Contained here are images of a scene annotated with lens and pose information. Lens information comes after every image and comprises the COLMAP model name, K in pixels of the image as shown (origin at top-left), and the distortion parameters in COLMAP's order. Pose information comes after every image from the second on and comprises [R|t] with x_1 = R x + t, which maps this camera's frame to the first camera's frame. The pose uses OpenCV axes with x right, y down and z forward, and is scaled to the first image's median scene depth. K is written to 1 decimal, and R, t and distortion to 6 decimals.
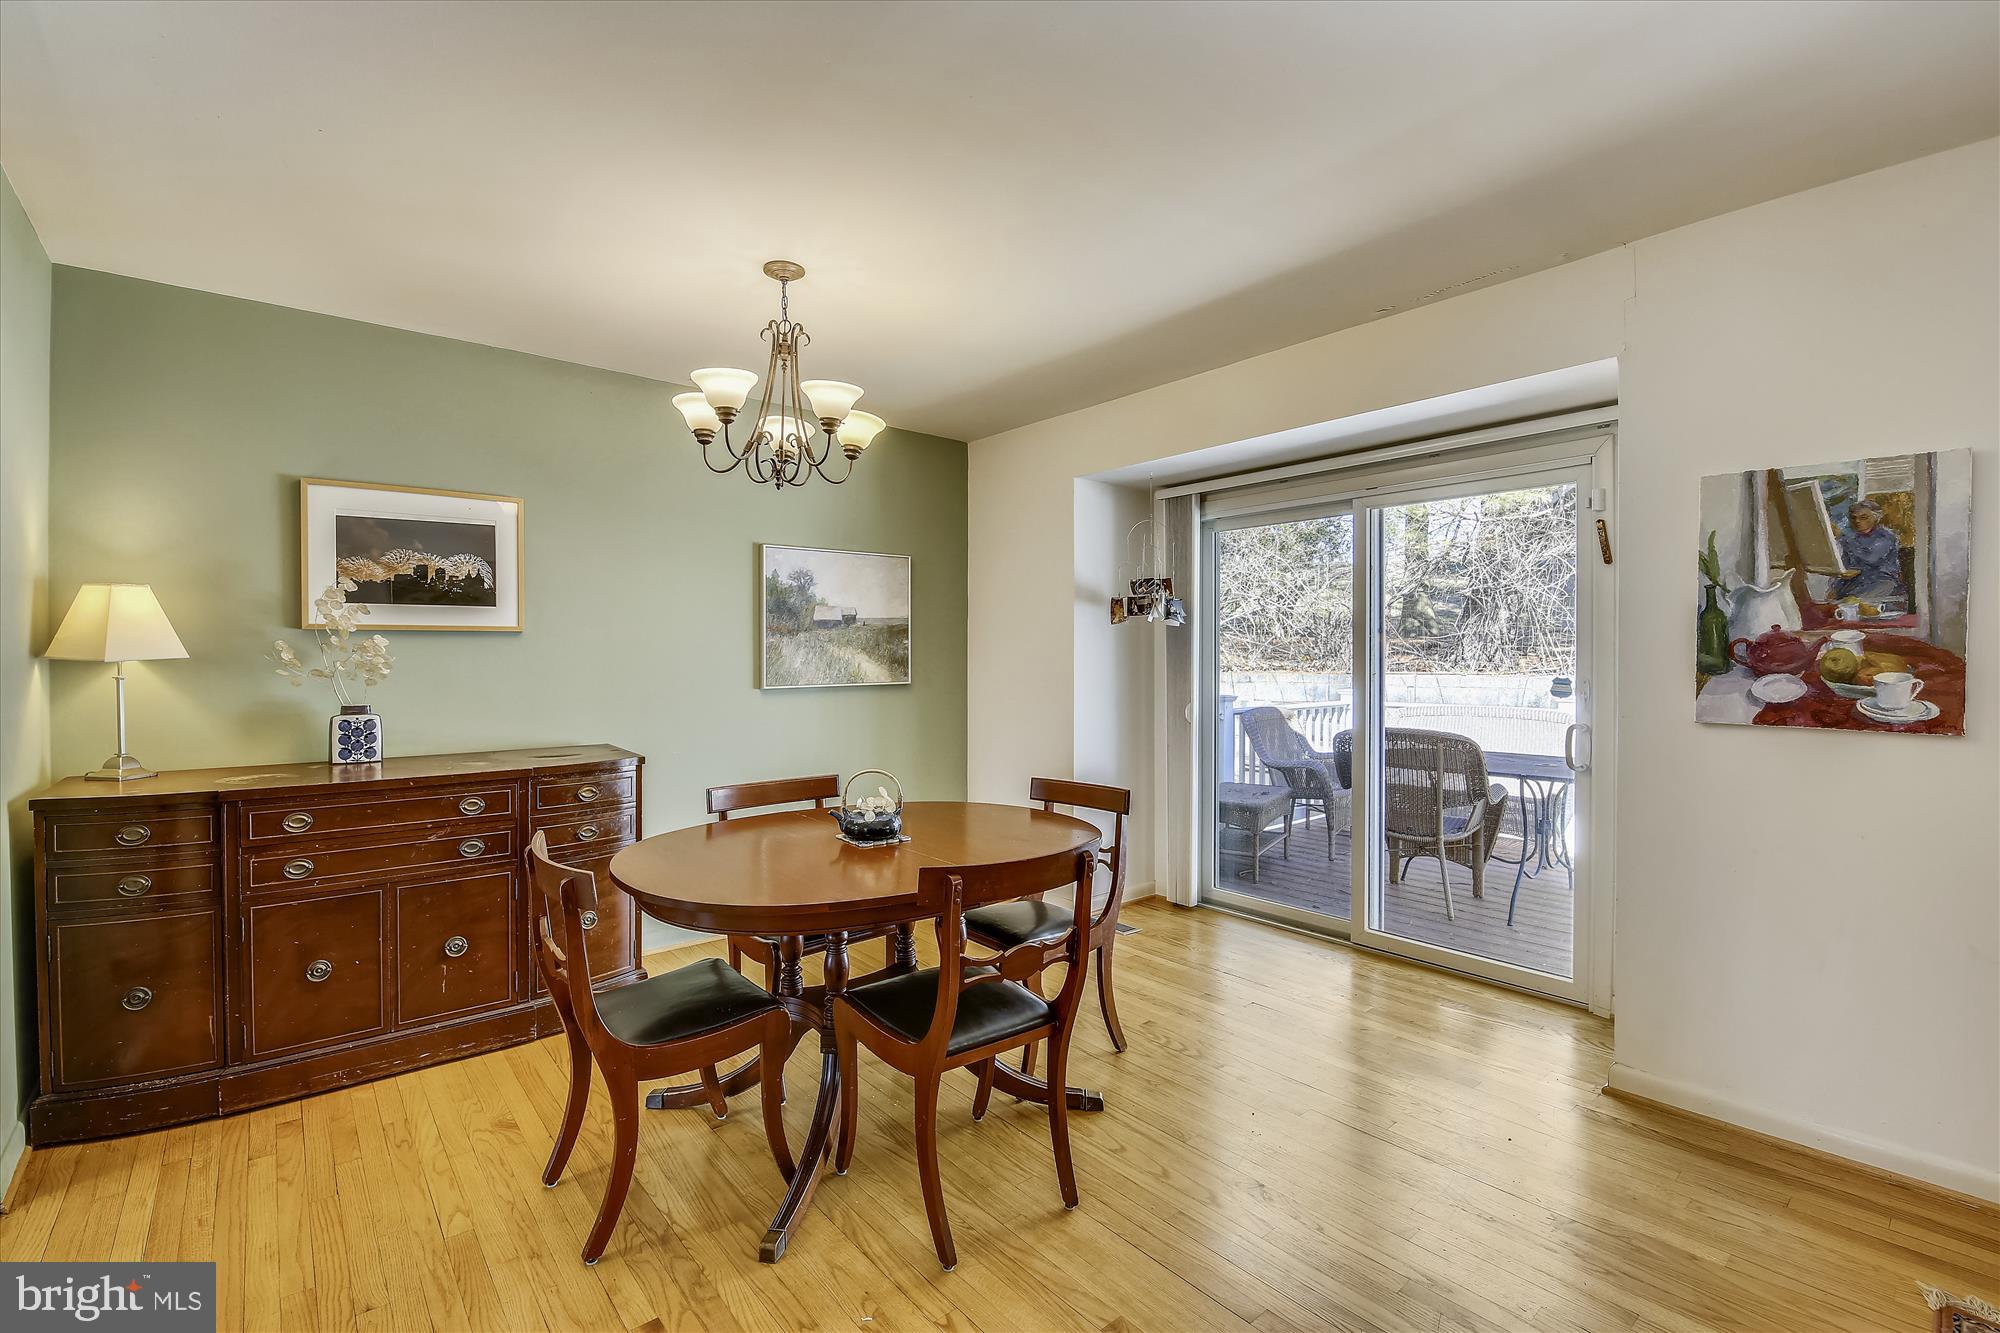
lens RADIAL K [[875.2, 0, 997.8], [0, 875.2, 665.6], [0, 0, 1]] dist [-0.017897, -0.001288]
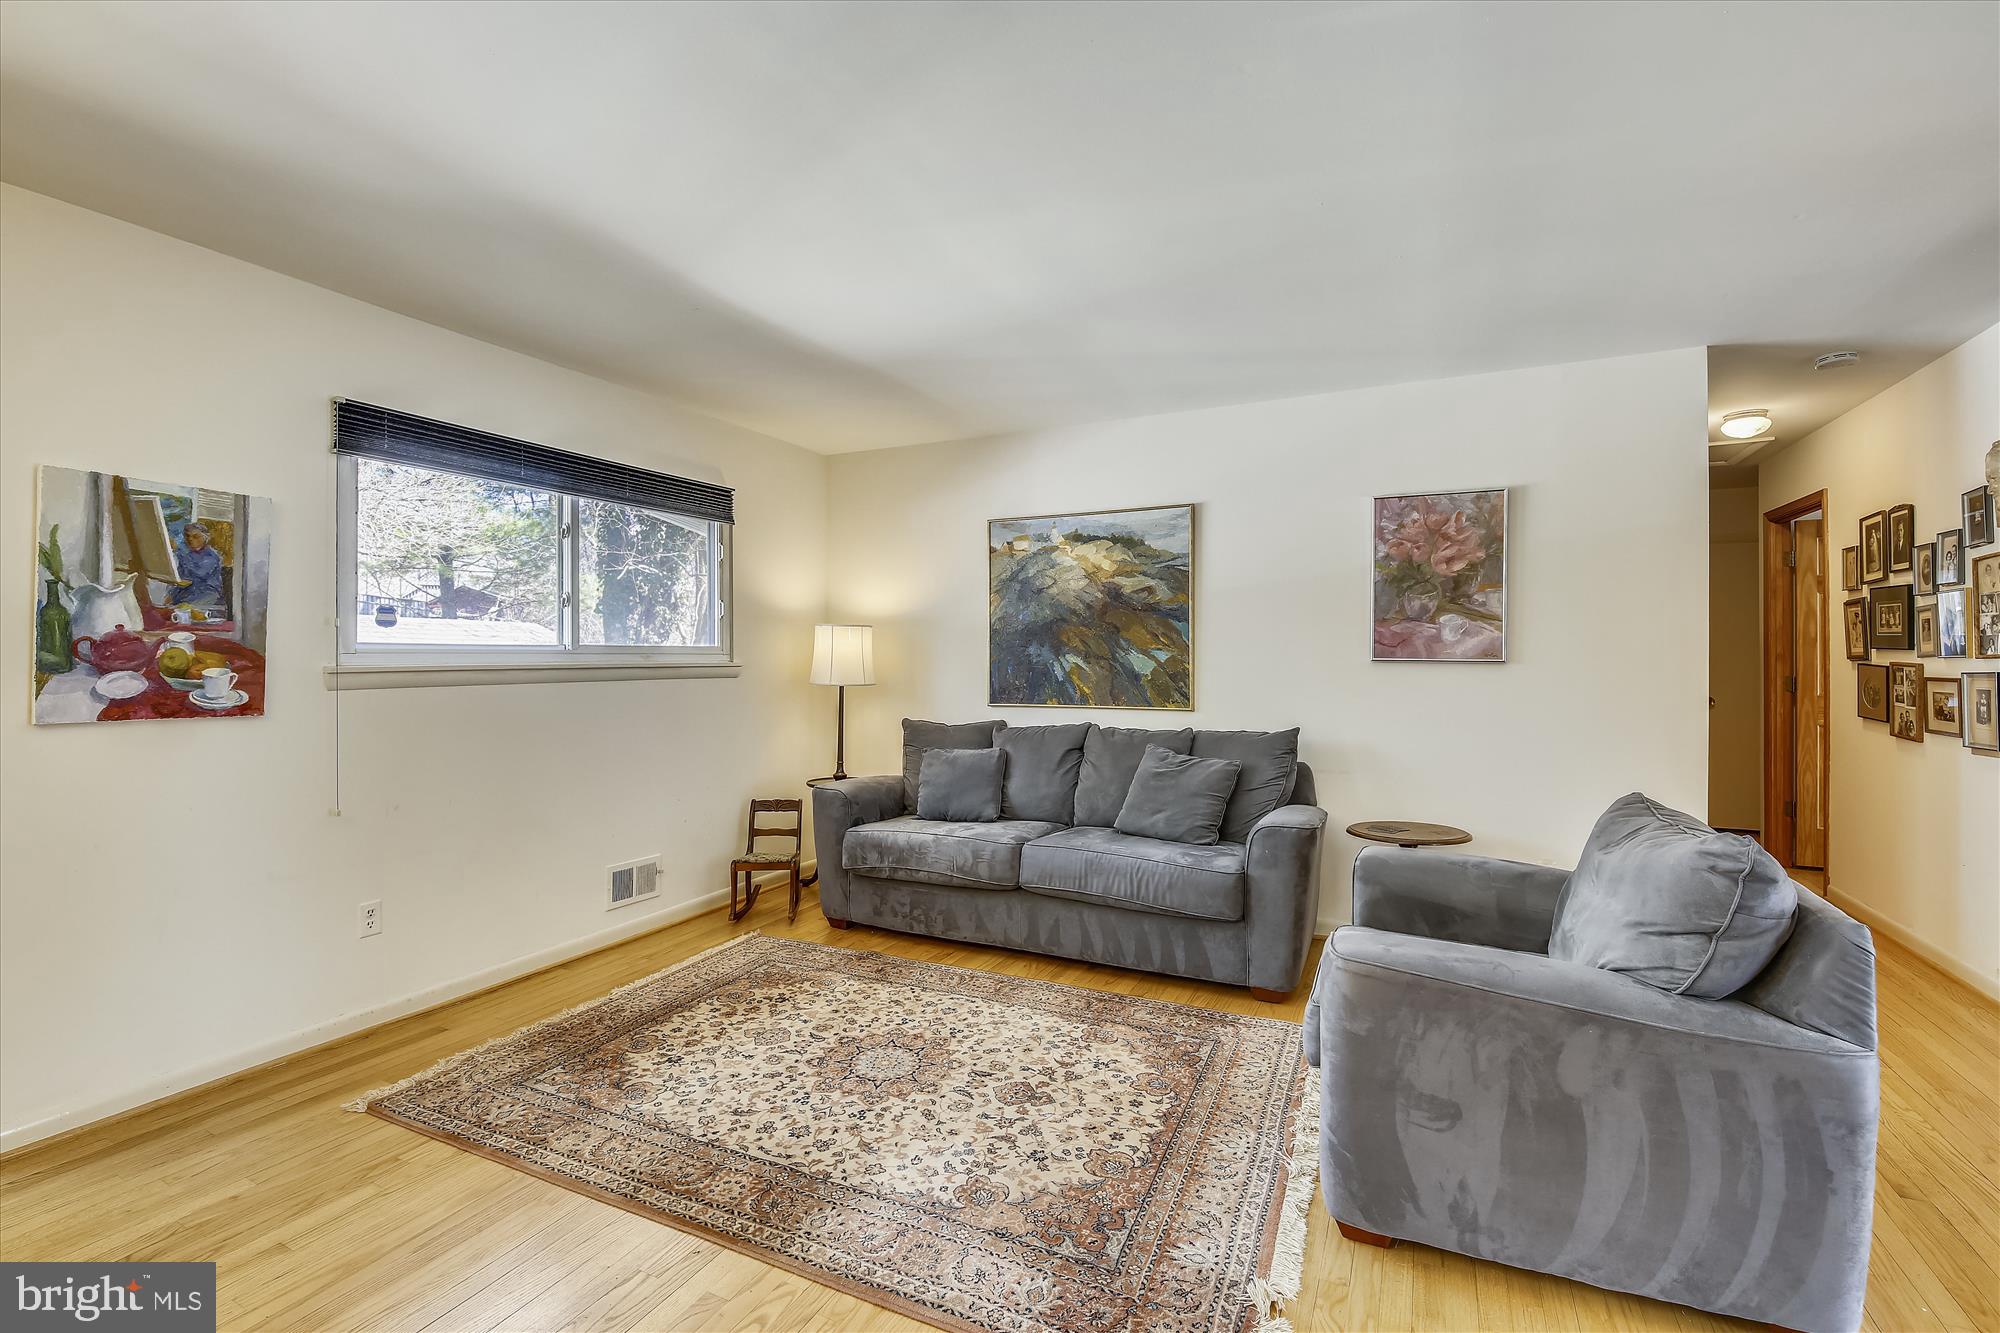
lens RADIAL K [[875.2, 0, 1001.5], [0, 875.2, 655.8], [0, 0, 1]] dist [-0.017897, -0.001288]
pose [[-0.397431, -0.001961, 0.917630, -0.501116], [0.006040, 0.999970, 0.004753, -0.007844], [-0.917612, 0.007431, -0.397407, 0.441841]]
